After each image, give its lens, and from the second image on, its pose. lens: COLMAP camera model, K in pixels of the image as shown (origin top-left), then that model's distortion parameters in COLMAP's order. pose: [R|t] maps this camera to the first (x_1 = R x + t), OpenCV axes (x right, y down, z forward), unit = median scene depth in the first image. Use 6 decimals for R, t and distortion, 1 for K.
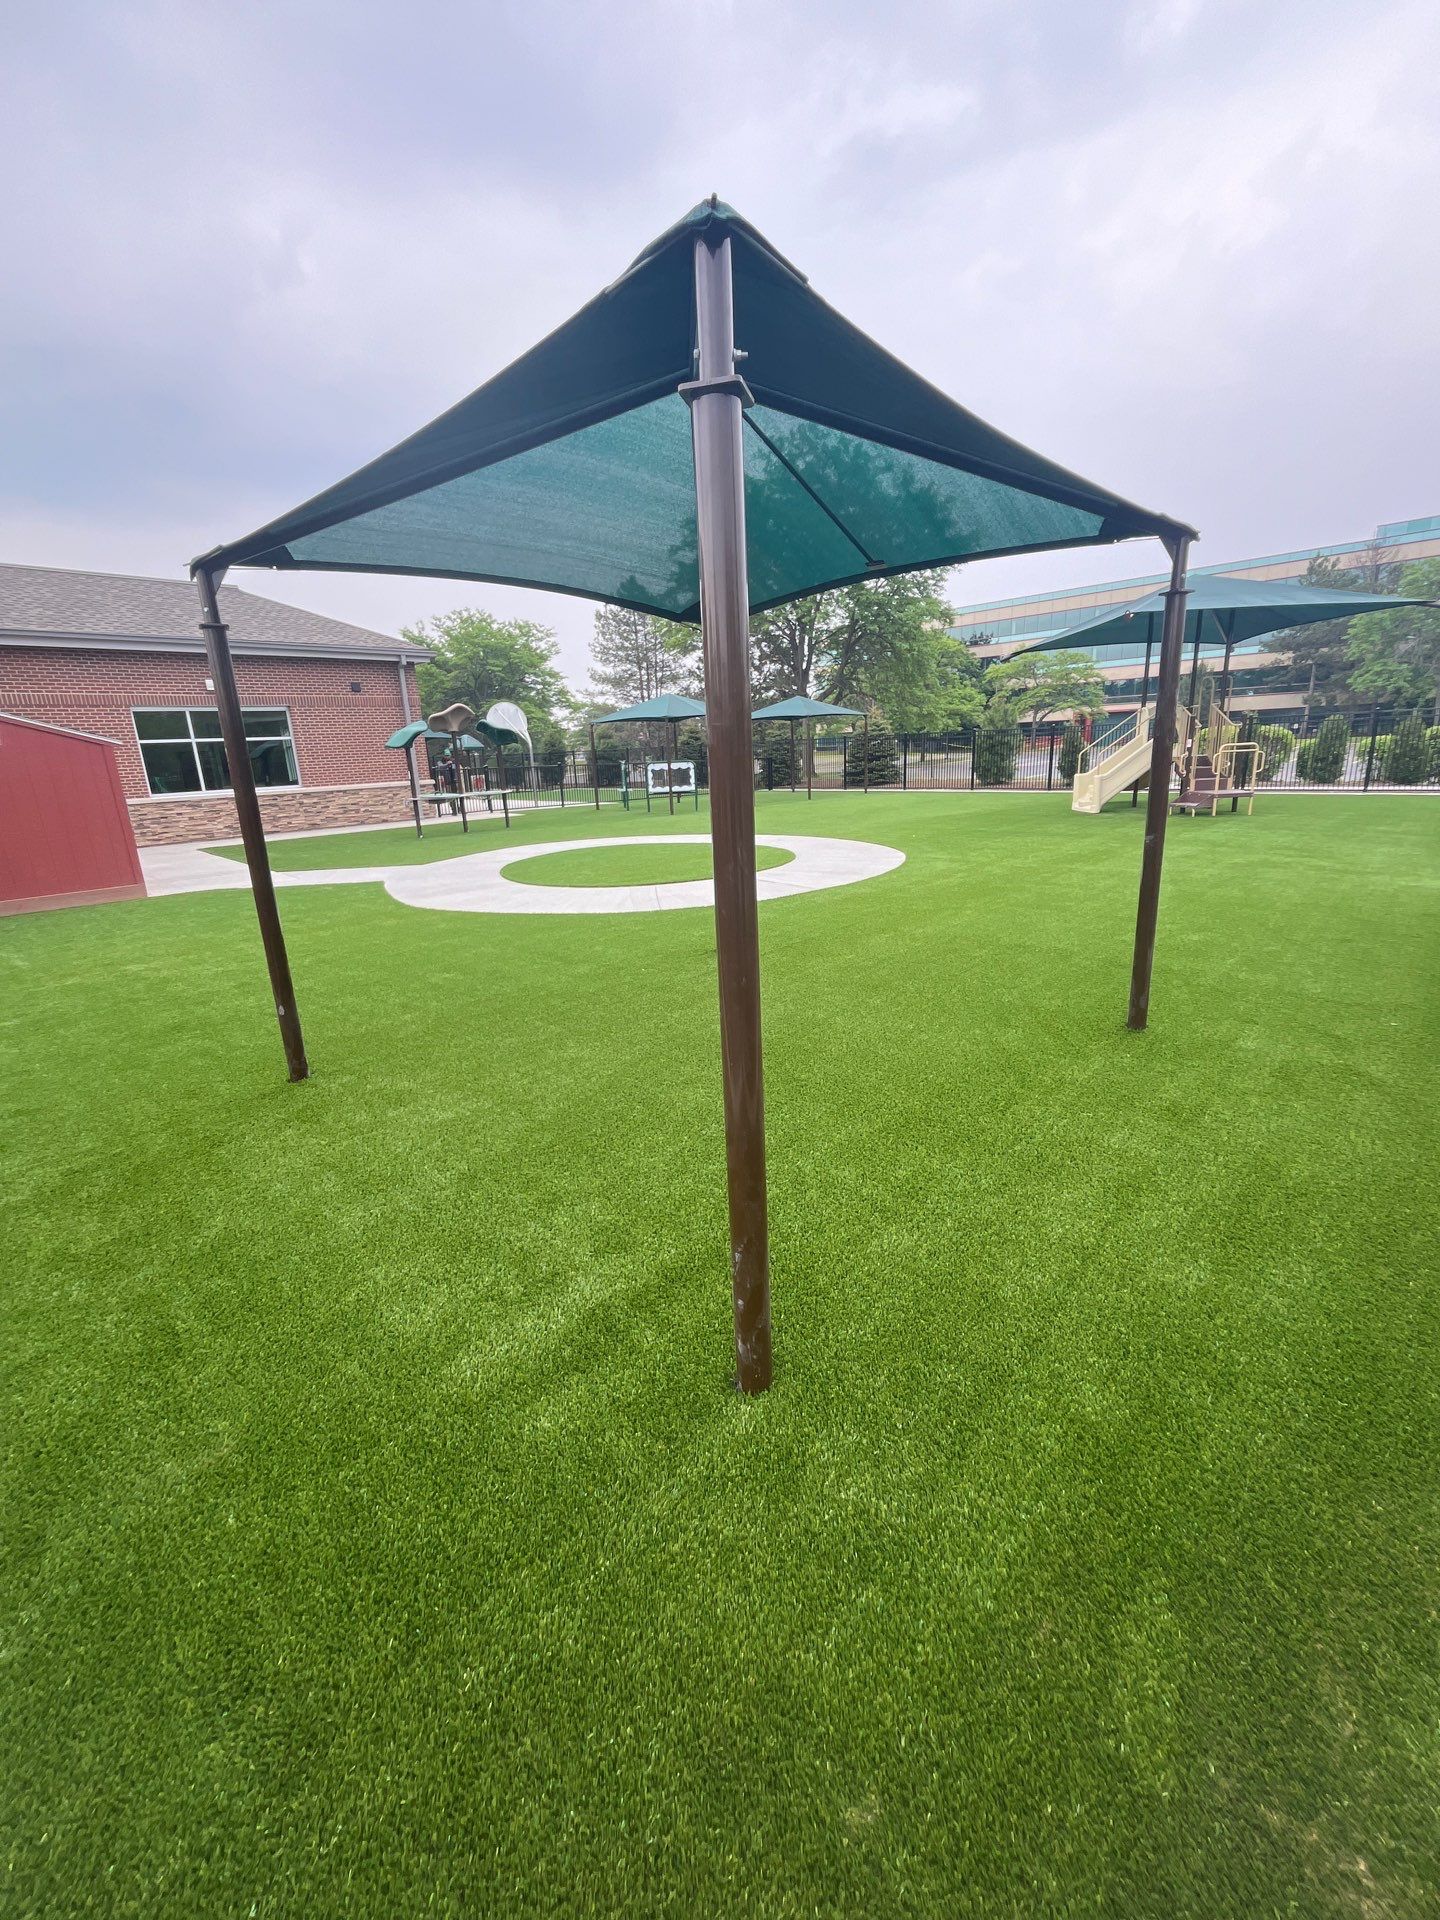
lens RADIAL K [[773.3, 0, 714.1], [0, 773.3, 956.8], [0, 0, 1]] dist [-0.001377, 0.000155]
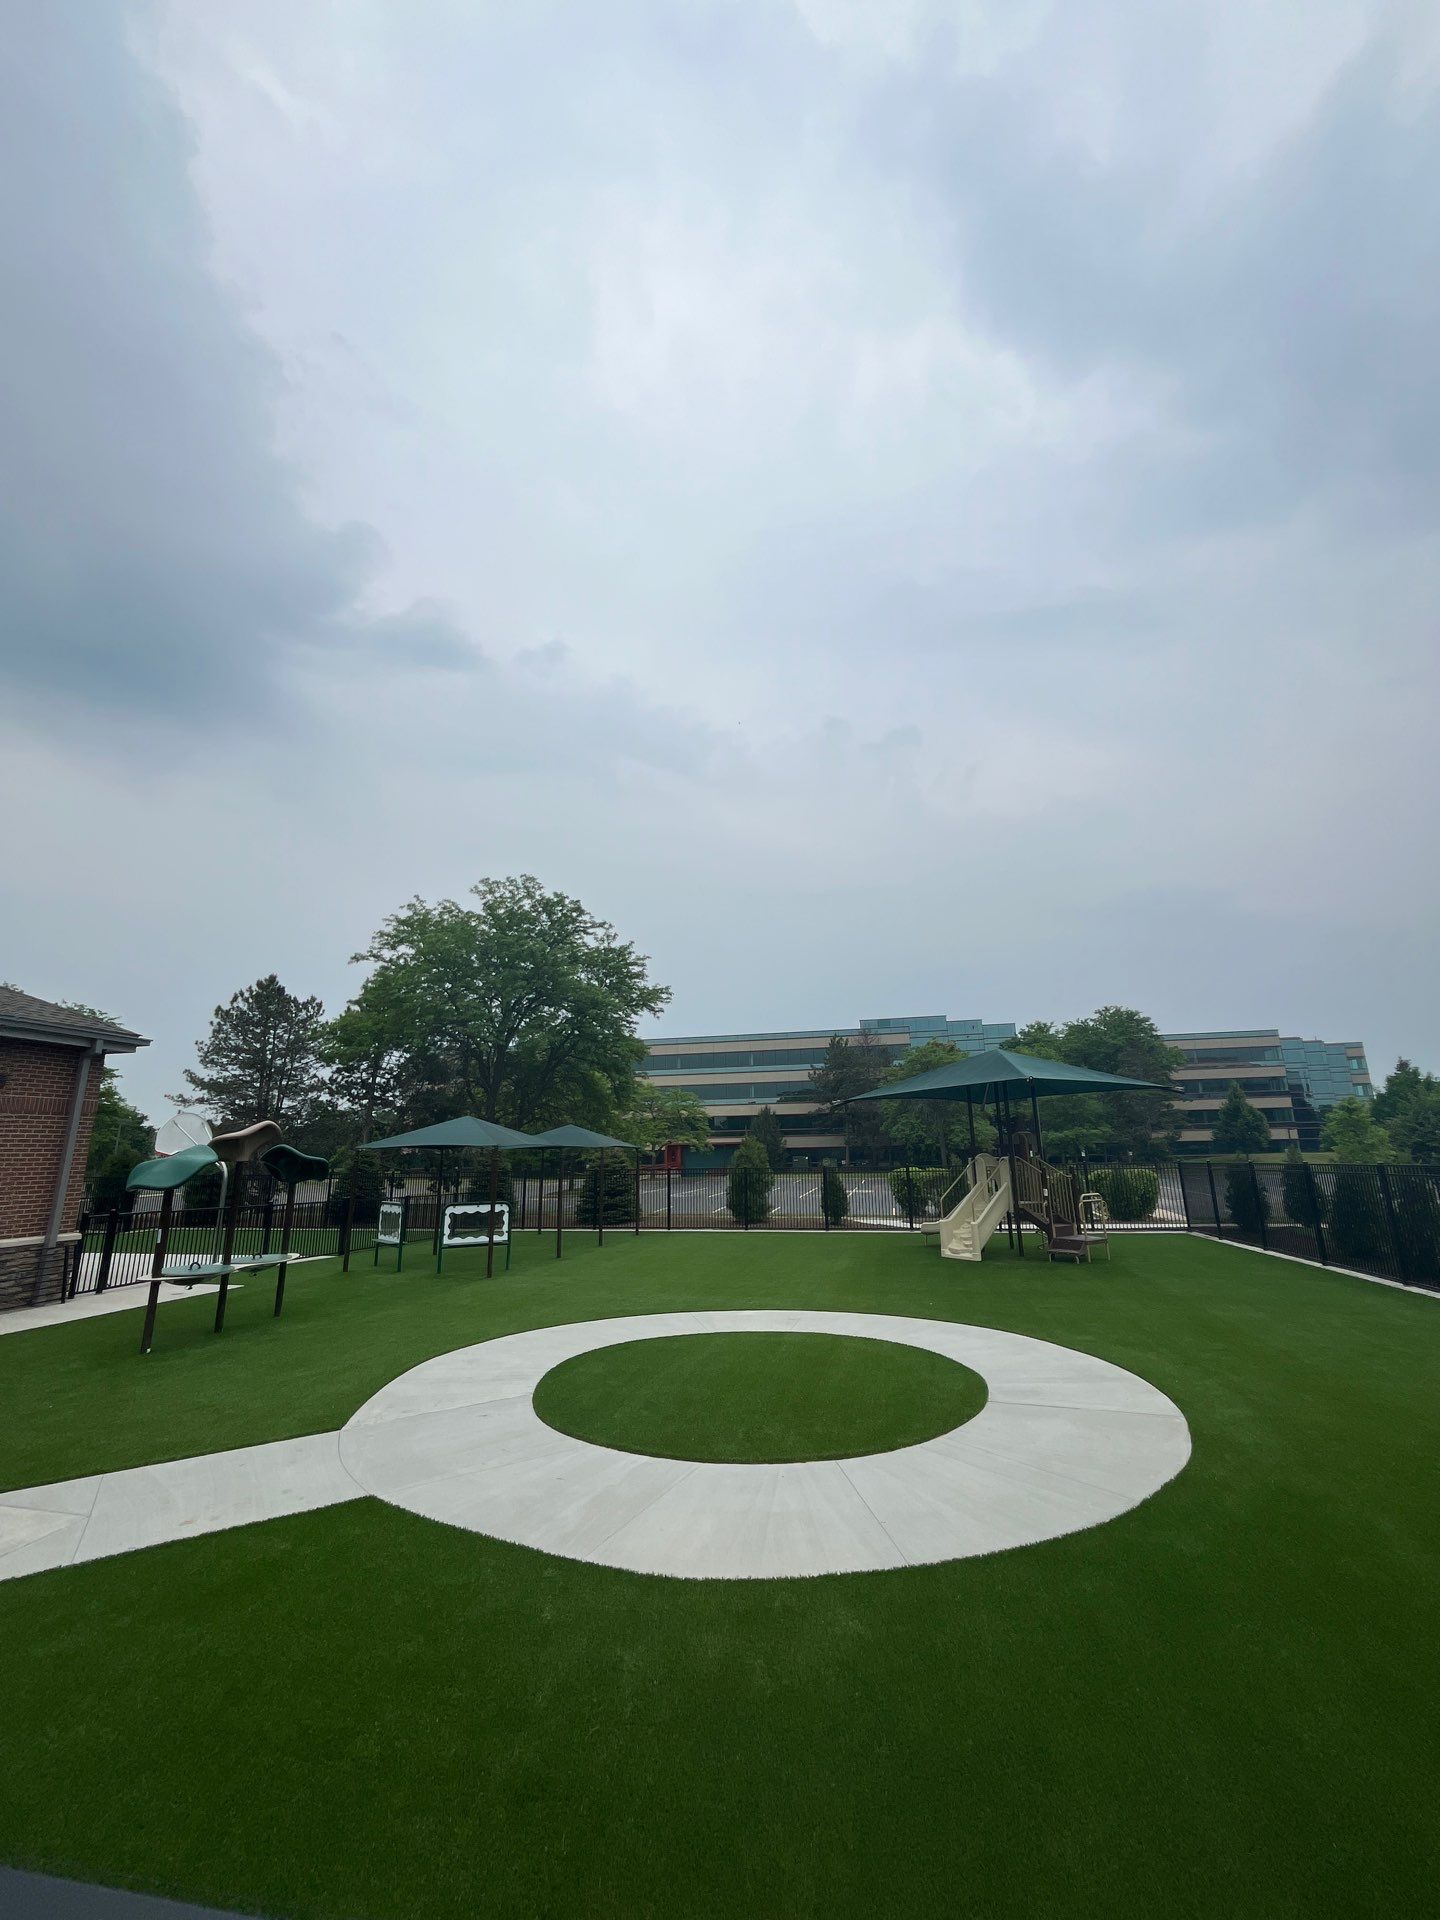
lens RADIAL K [[785.9, 0, 728.8], [0, 785.9, 948.5], [0, 0, 1]] dist [-0.002315, 0.000037]
pose [[0.839580, 0.166194, 0.517189, -0.289021], [0.123244, 0.868956, -0.479298, -0.067032], [-0.529071, 0.466150, 0.709076, 0.197424]]
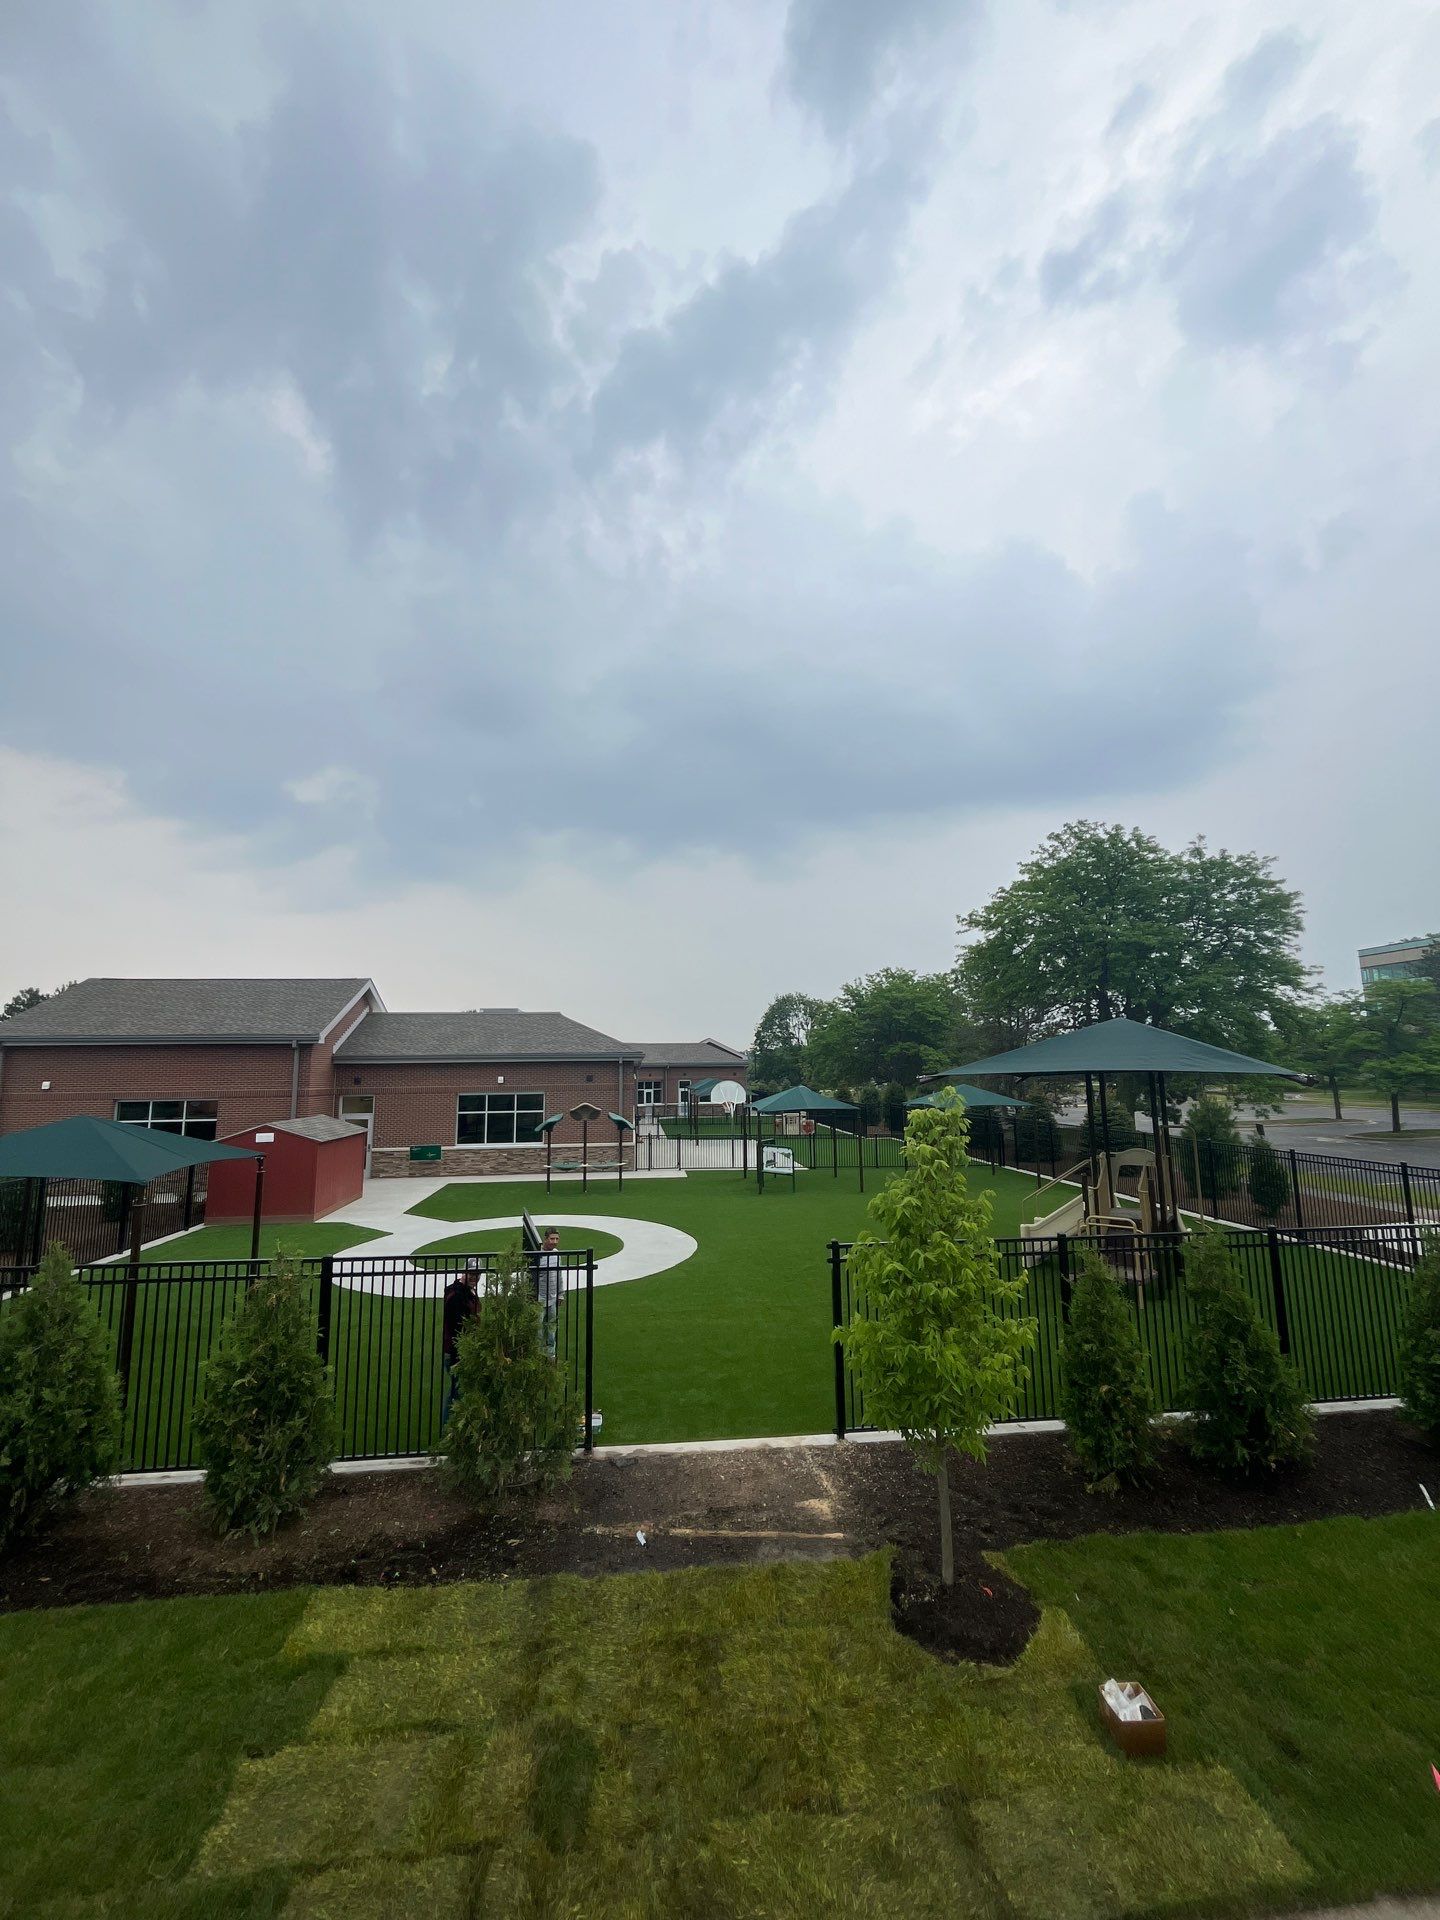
lens RADIAL K [[773.3, 0, 714.1], [0, 773.3, 956.8], [0, 0, 1]] dist [-0.001377, 0.000155]
pose [[0.768304, -0.056552, -0.637582, 0.640749], [-0.189337, 0.931436, -0.310772, -0.143432], [0.611441, 0.359485, 0.704919, 0.019380]]
